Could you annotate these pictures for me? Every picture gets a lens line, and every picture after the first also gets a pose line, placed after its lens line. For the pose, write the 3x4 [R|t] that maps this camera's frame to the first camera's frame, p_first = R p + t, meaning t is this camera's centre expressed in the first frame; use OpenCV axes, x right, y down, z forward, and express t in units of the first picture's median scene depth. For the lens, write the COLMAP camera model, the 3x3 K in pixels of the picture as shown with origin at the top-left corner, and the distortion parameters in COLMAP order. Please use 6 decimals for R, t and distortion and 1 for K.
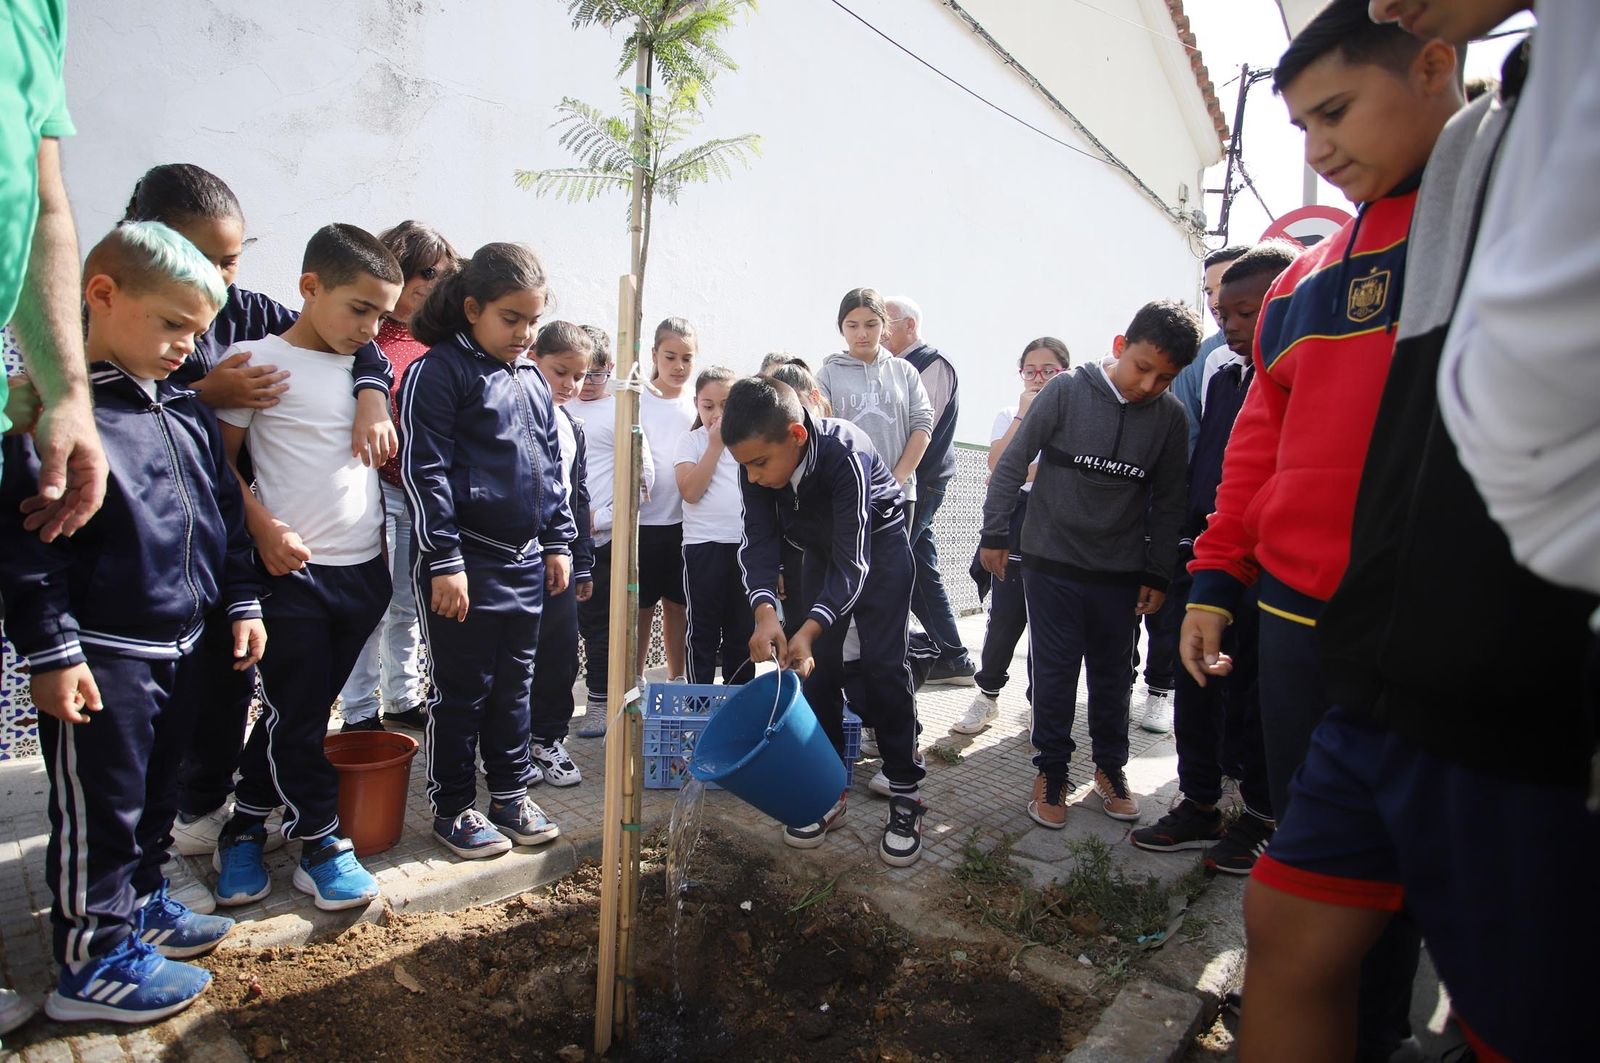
lens RADIAL K [[839.5, 0, 773.4], [0, 839.5, 524.8], [0, 0, 1]] dist [-0.058932, 0.023393]
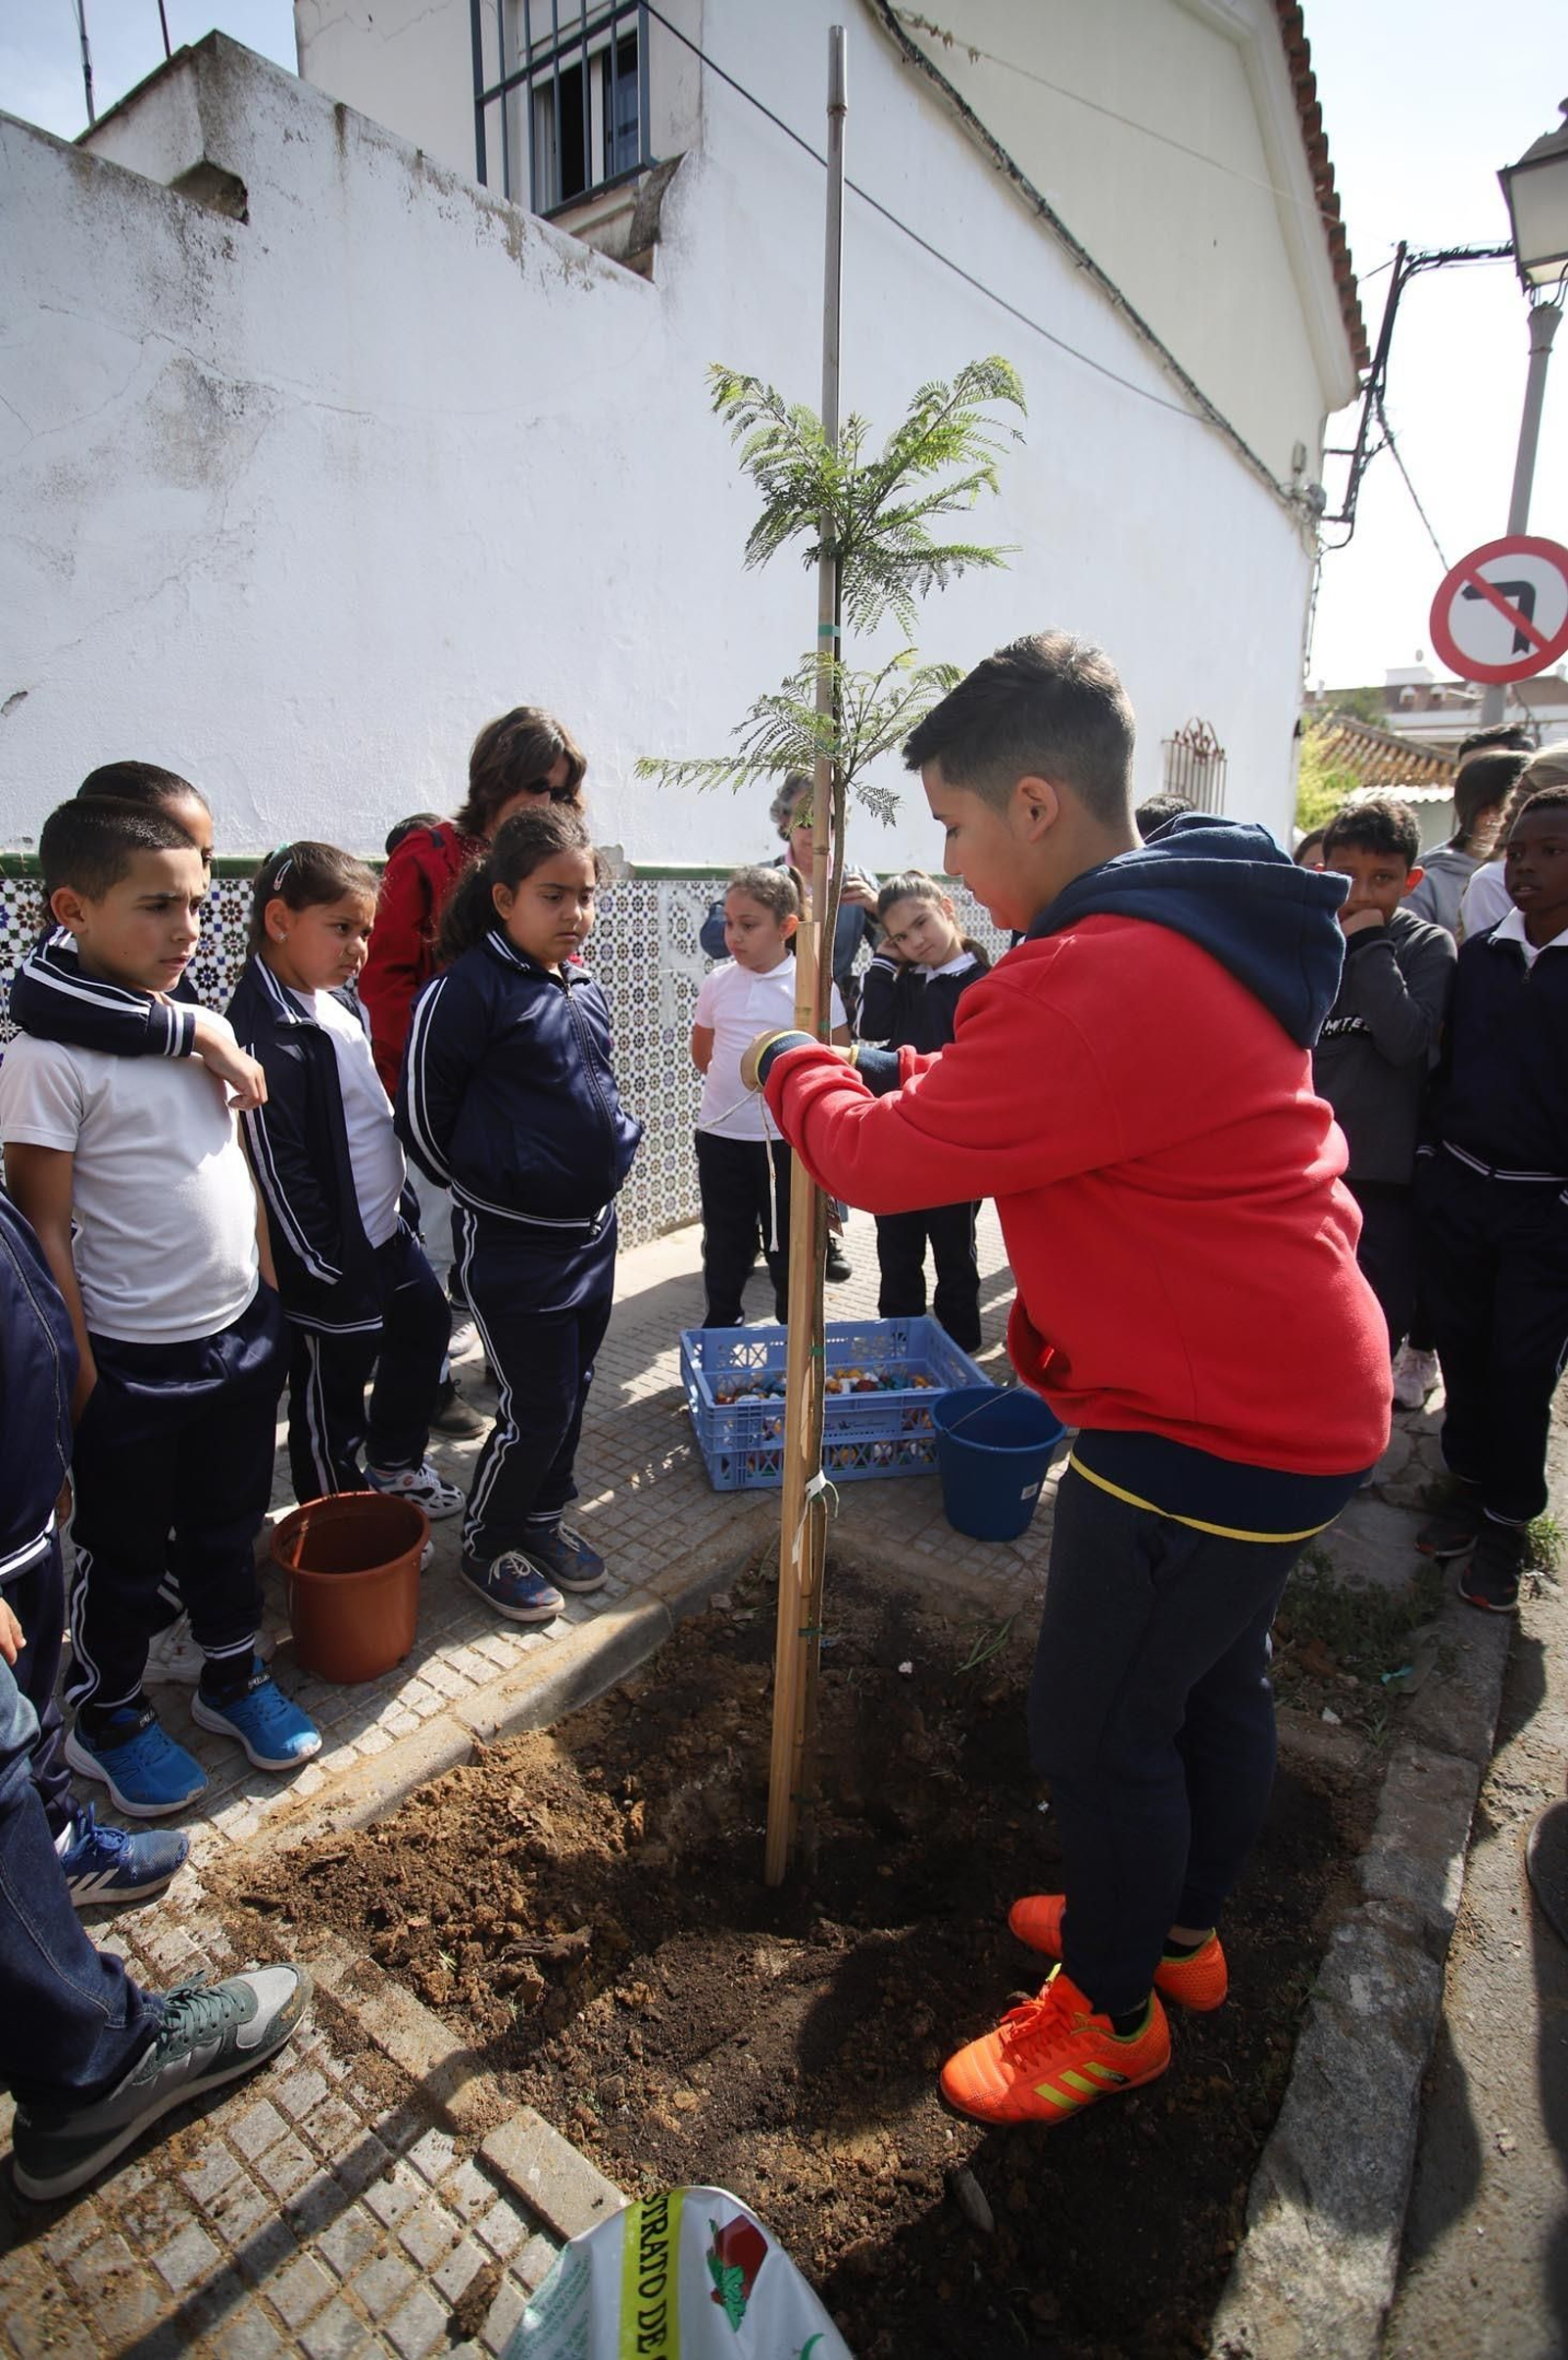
lens RADIAL K [[1185.2, 0, 765.3], [0, 1185.2, 1162.1], [0, 0, 1]] dist [-0.056457, 0.022064]
pose [[0.994787, -0.042708, 0.092604, -0.233148], [0.022302, 0.977208, 0.211108, -0.237563], [-0.099510, -0.207942, 0.973066, 0.015356]]
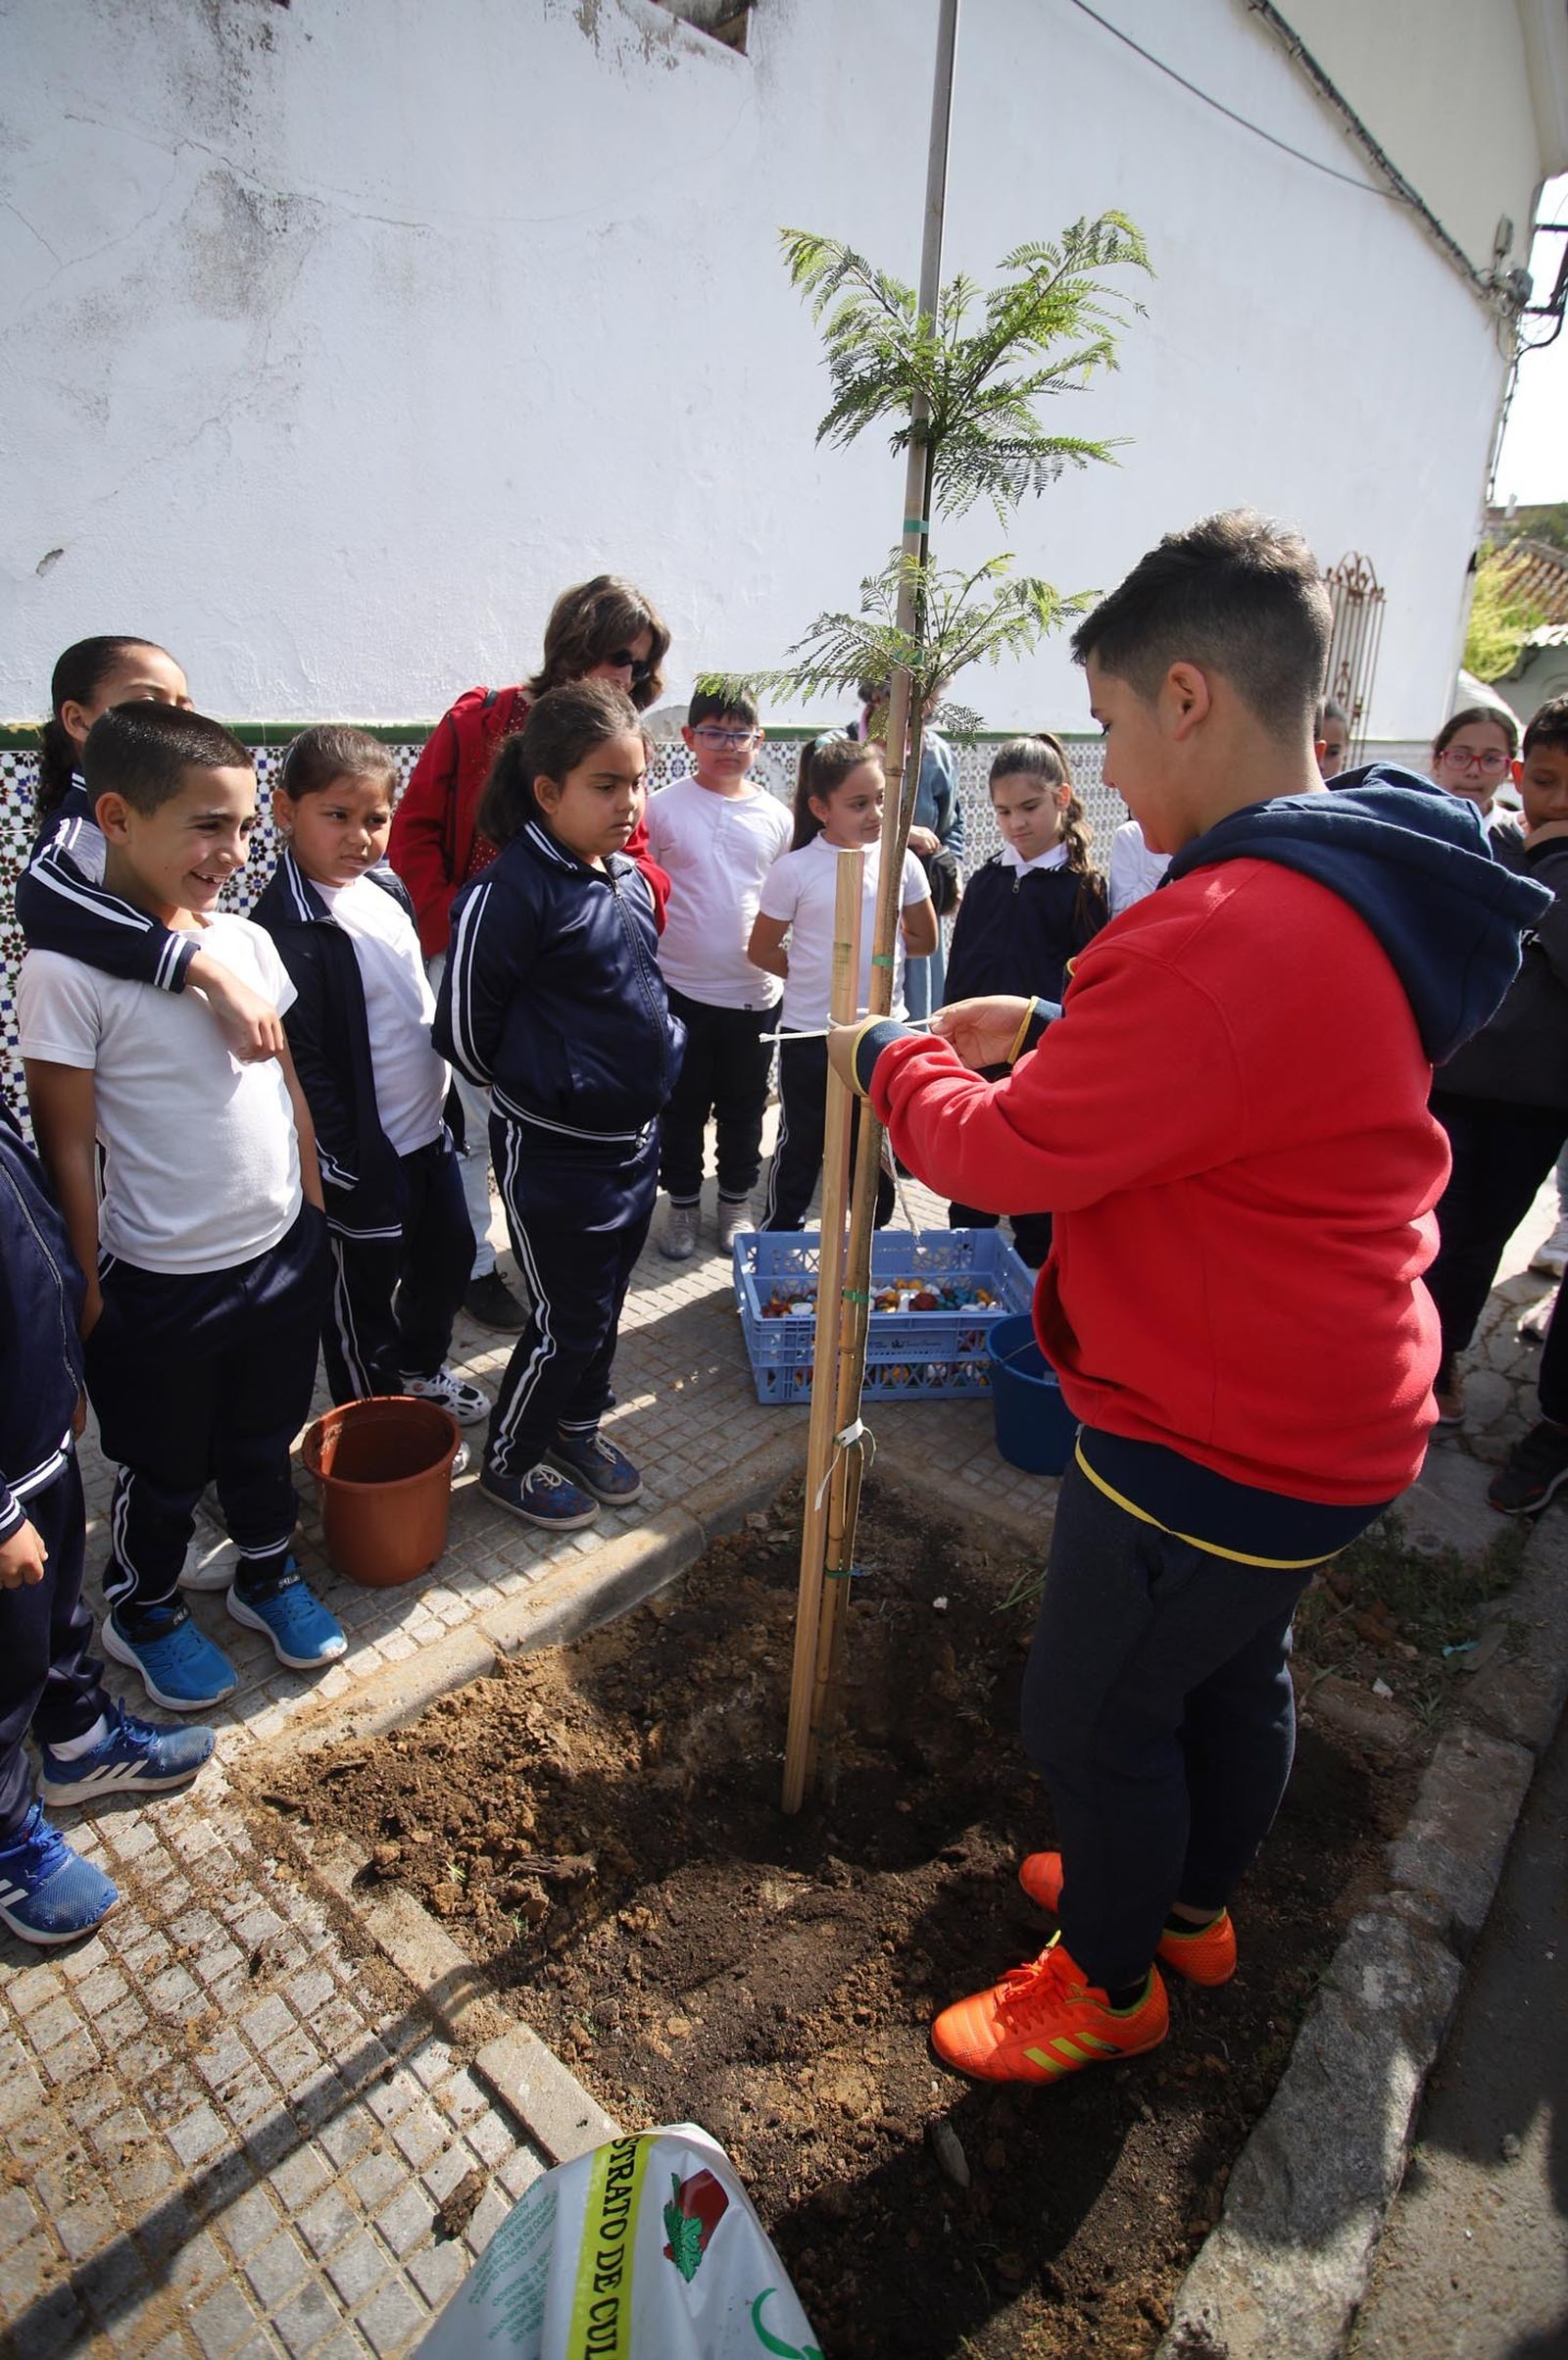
lens RADIAL K [[1238.2, 0, 764.3], [0, 1238.2, 1138.8], [0, 0, 1]] dist [-0.058932, 0.023393]
pose [[0.999879, -0.009966, 0.011981, -0.192642], [0.005802, 0.951585, 0.307331, -0.285934], [-0.014464, -0.307224, 0.951527, 0.038387]]
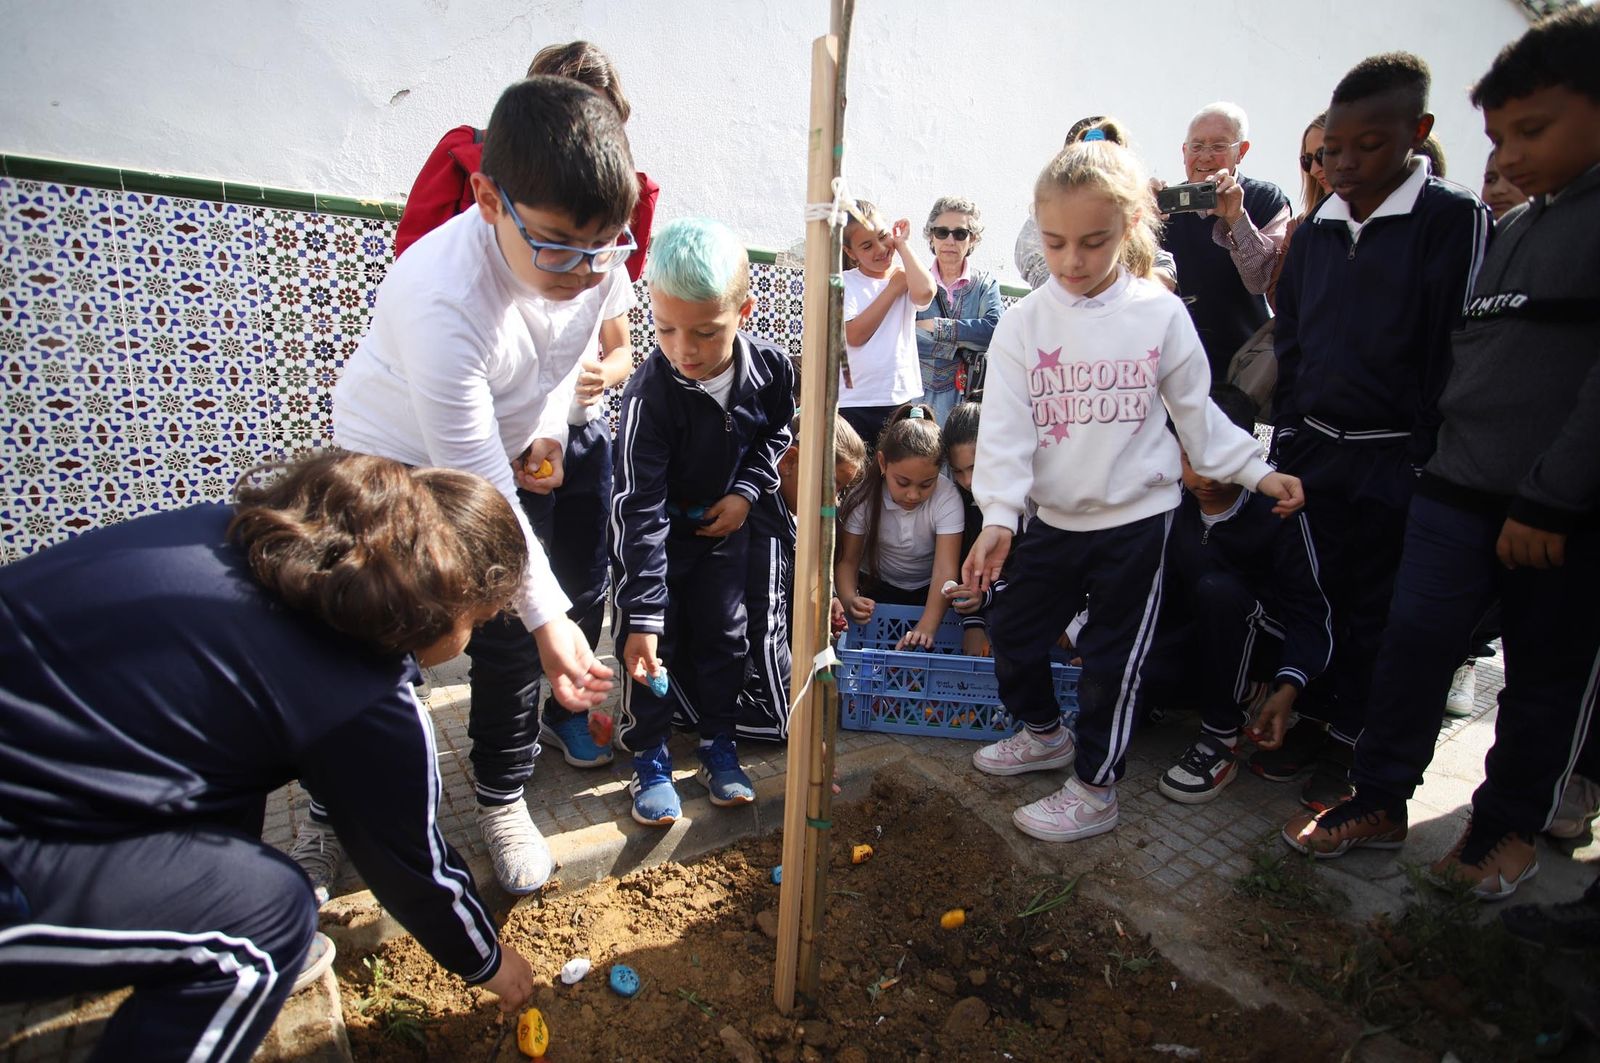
lens RADIAL K [[839.5, 0, 774.2], [0, 839.5, 517.1], [0, 0, 1]] dist [-0.058932, 0.023393]
pose [[0.972388, 0.033038, -0.231018, -0.032363], [0.001722, 0.988886, 0.148666, -0.027158], [0.233362, -0.144959, 0.961524, 0.222643]]
